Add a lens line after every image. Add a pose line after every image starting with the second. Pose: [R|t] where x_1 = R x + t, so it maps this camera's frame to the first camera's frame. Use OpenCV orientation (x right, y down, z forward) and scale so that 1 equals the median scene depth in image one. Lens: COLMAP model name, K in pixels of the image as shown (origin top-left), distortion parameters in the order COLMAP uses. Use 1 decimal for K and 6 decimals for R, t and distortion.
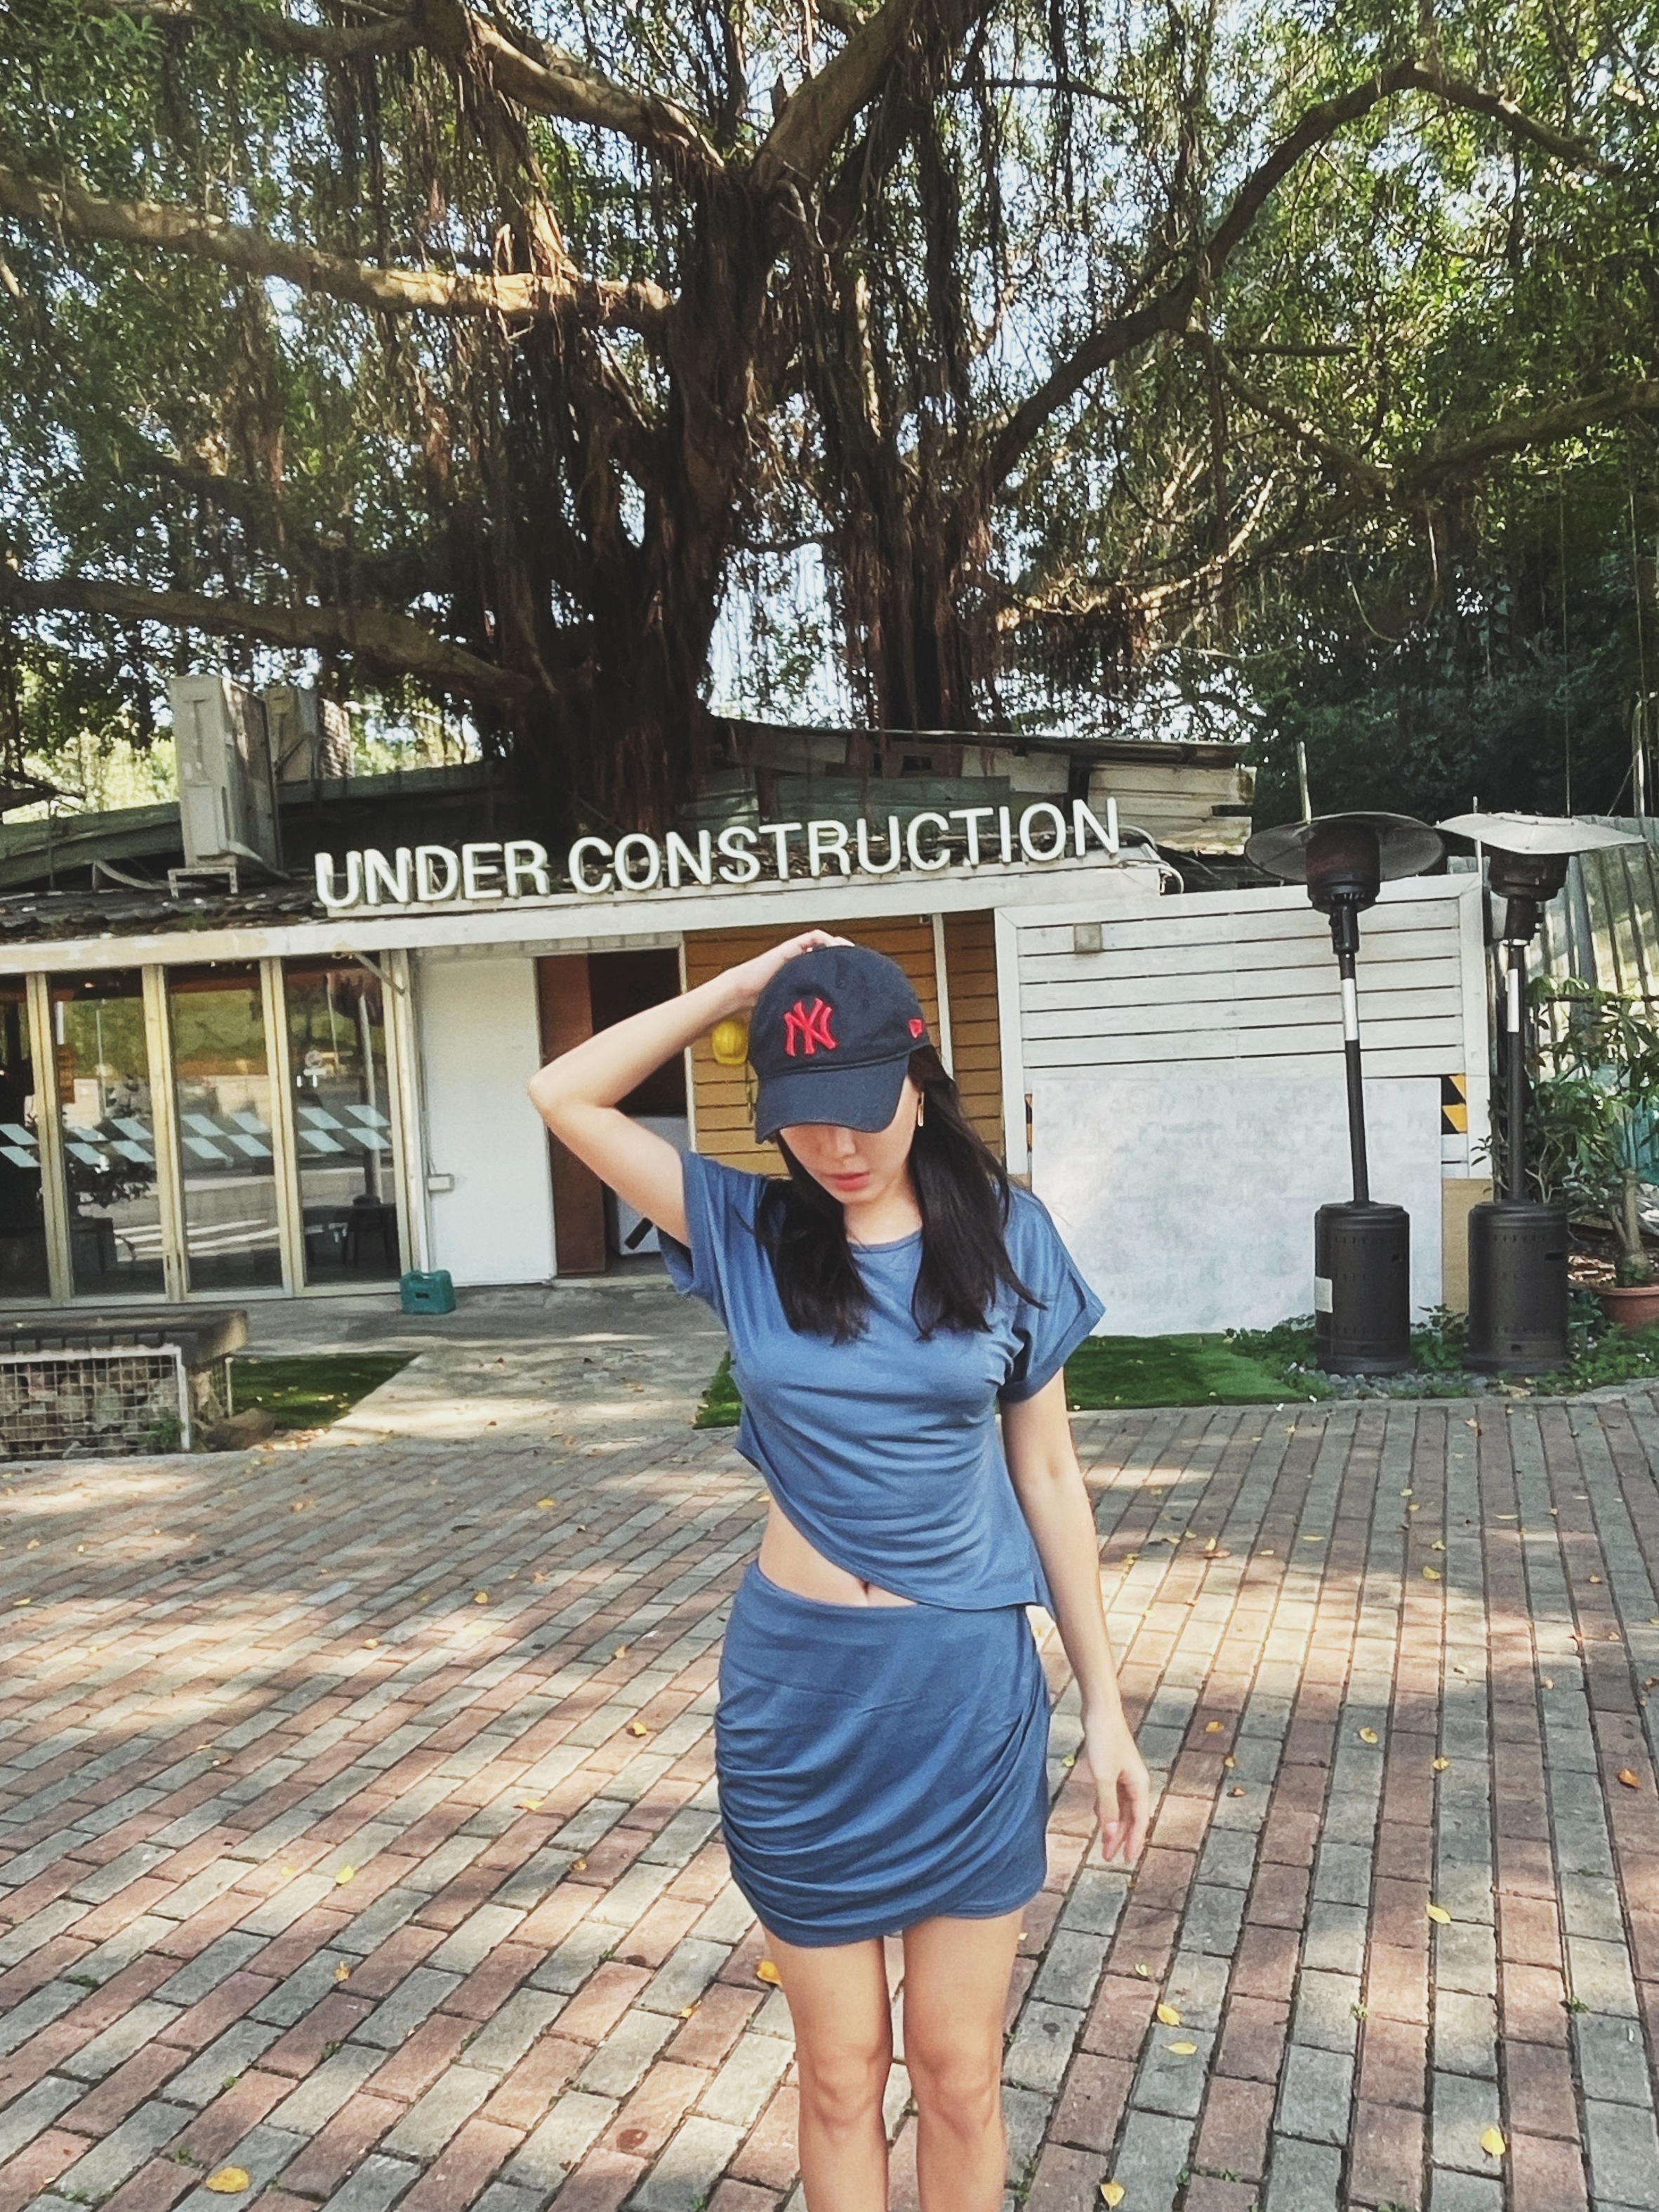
lens RADIAL K [[1667.0, 0, 842.9], [0, 1667.0, 1142.8], [0, 0, 1]] dist [0.028895, -0.037315]
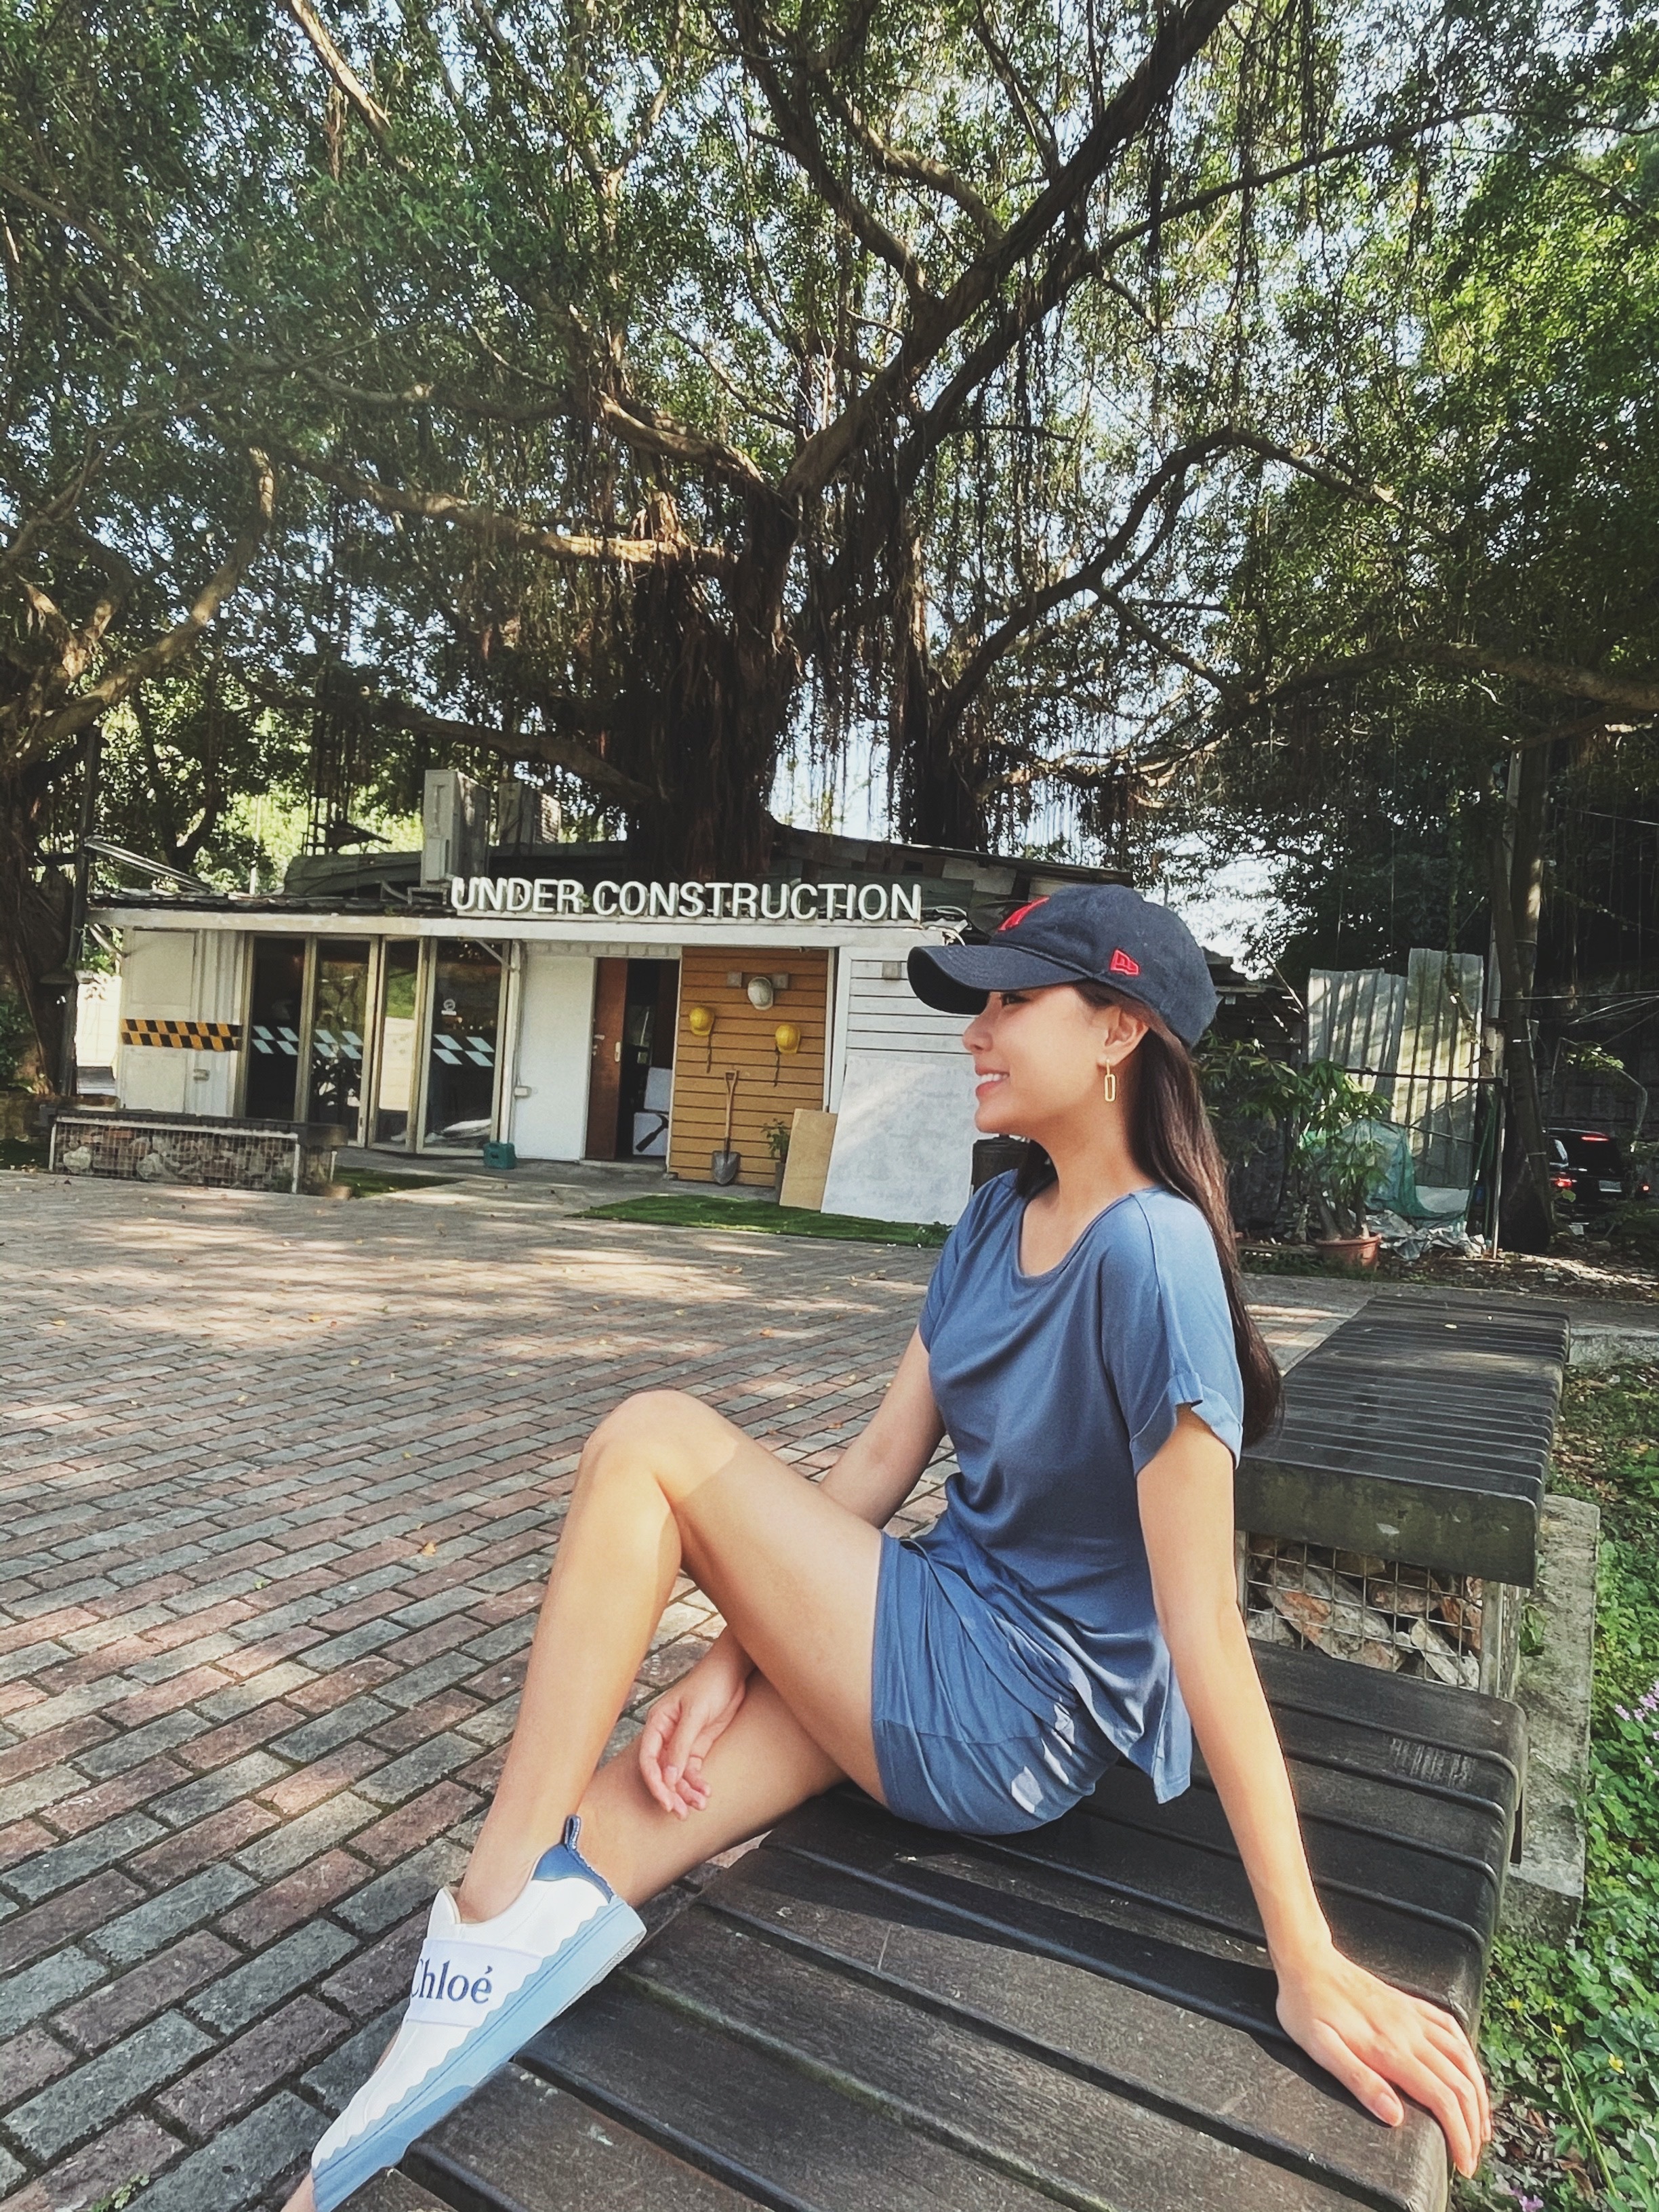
lens RADIAL K [[1333.9, 0, 835.4], [0, 1333.9, 1109.5], [0, 0, 1]] dist [0.004311, 0.000265]
pose [[0.978888, 0.116552, -0.167912, 0.312516], [-0.124712, 0.991432, -0.038864, 0.062044], [0.161943, 0.058985, 0.985036, -0.240008]]
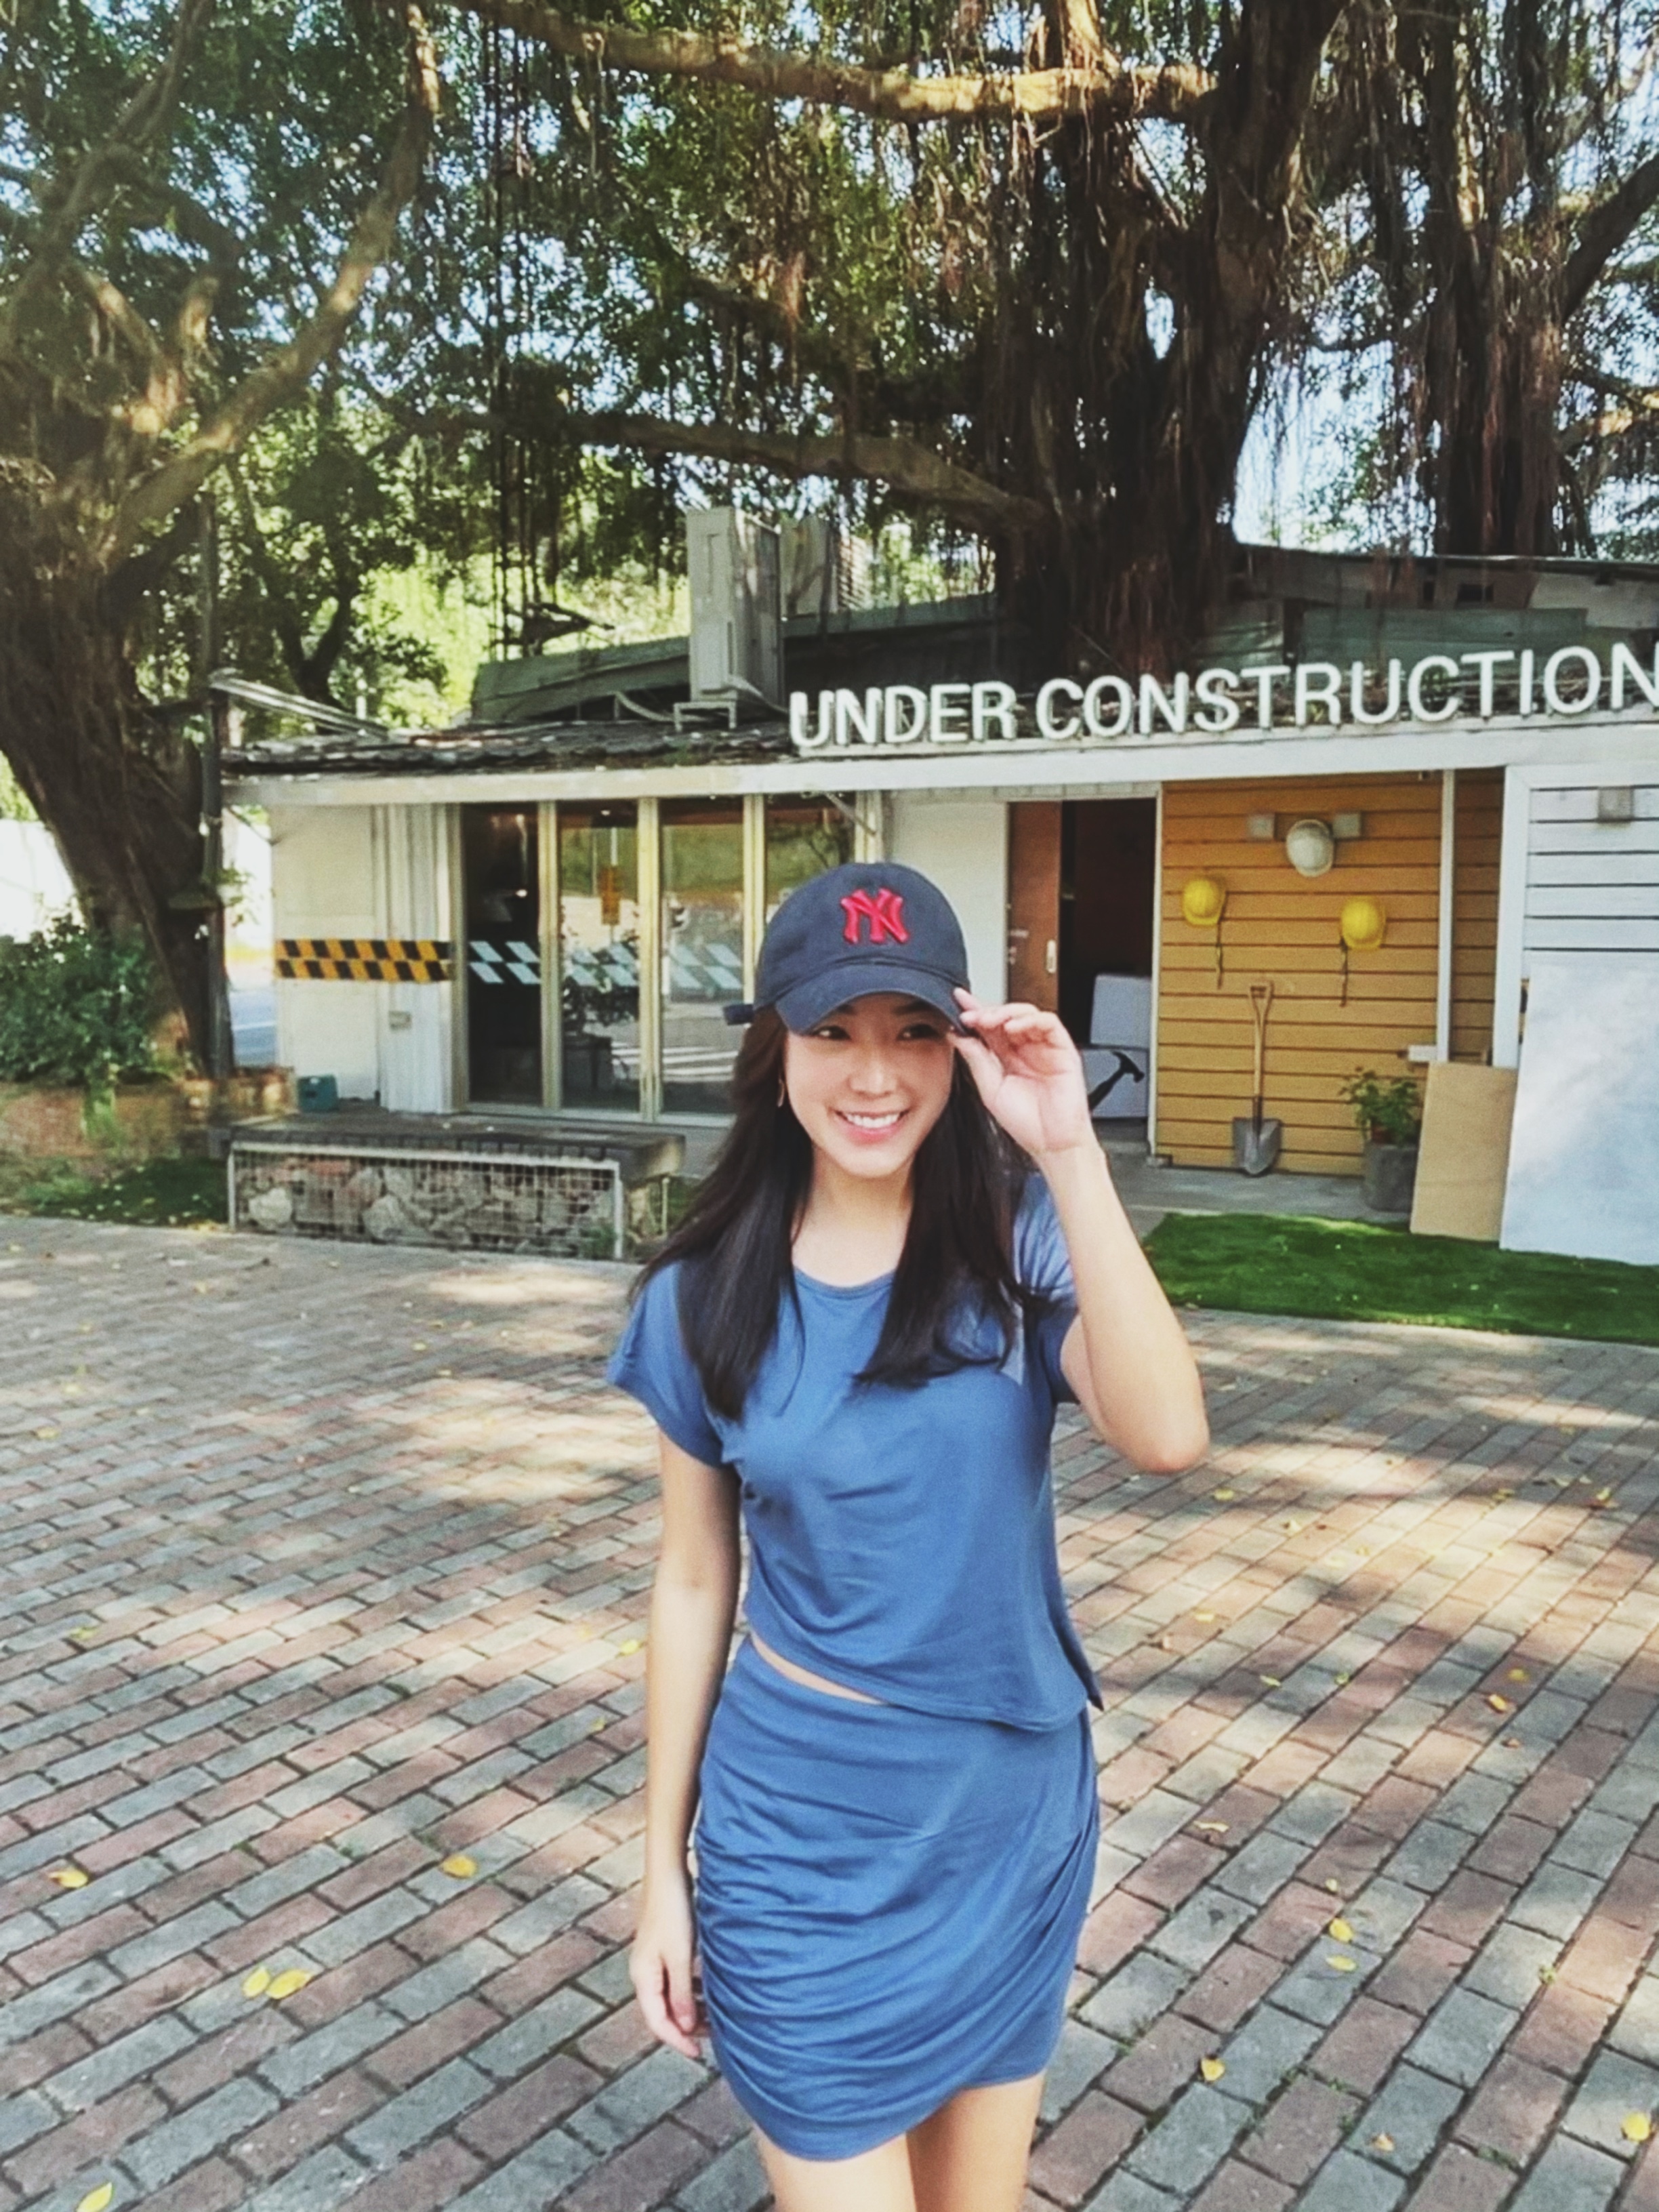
lens RADIAL K [[1768.1, 0, 812.7], [0, 1768.1, 1113.1], [0, 0, 1]] dist [0.030079, -0.042097]
pose [[0.944356, 0.091762, -0.315866, 0.057328], [-0.070875, 0.994507, 0.077018, -0.004041], [0.321198, -0.050346, 0.945673, -0.017464]]
